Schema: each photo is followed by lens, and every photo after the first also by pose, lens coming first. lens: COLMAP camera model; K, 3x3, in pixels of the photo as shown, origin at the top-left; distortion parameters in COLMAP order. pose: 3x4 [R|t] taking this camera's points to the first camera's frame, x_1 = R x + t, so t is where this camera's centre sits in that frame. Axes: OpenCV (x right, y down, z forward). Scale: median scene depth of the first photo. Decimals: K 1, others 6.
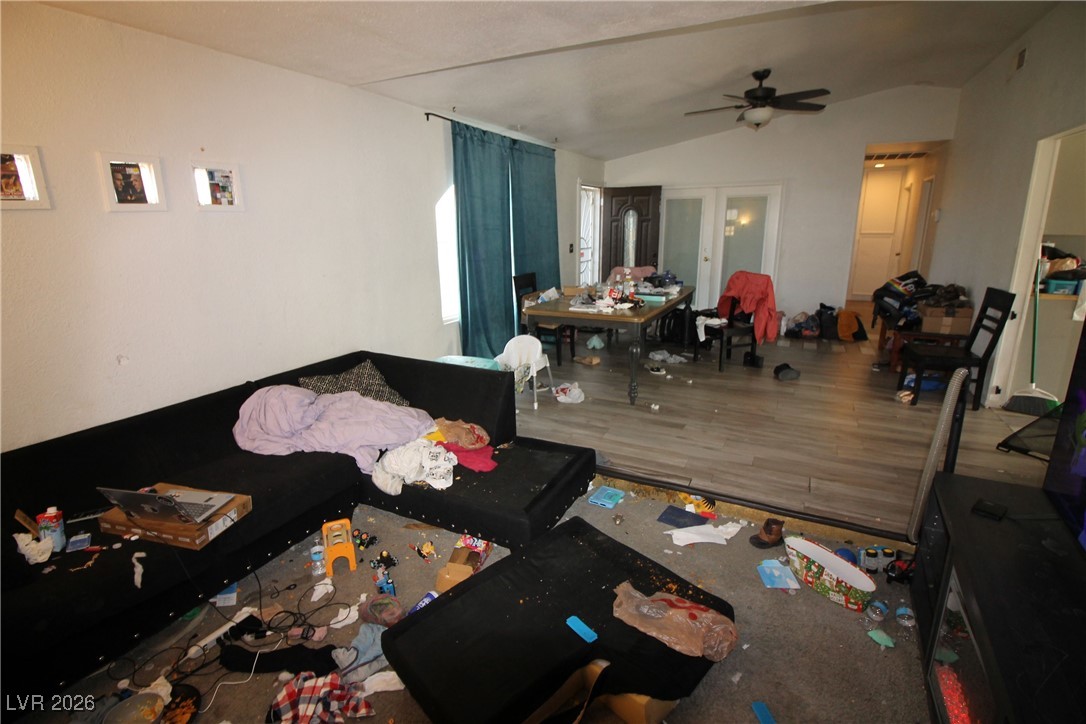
lens RADIAL K [[513.6, 0, 542.9], [0, 513.6, 360.3], [0, 0, 1]] dist [-0.005375, -0.008521]
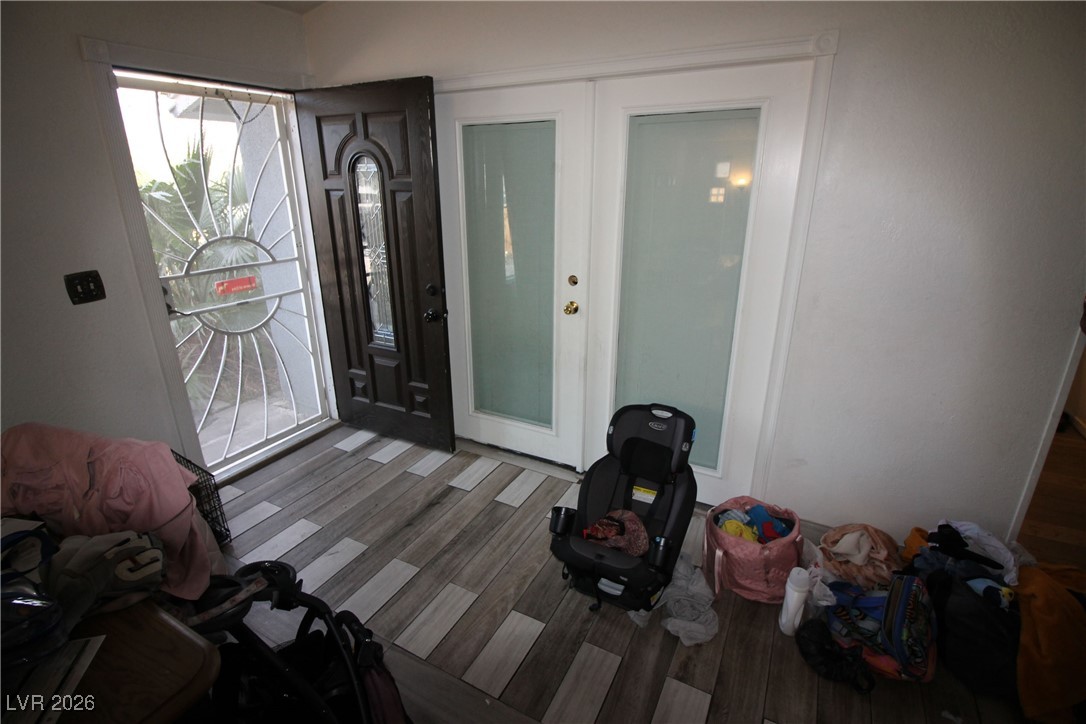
lens RADIAL K [[513.6, 0, 542.0], [0, 513.6, 358.7], [0, 0, 1]] dist [-0.005375, -0.008521]
pose [[0.999851, 0.016561, -0.004905, 0.291923], [-0.016102, 0.996489, 0.082162, -0.186620], [0.006249, -0.082070, 0.996607, 0.646351]]
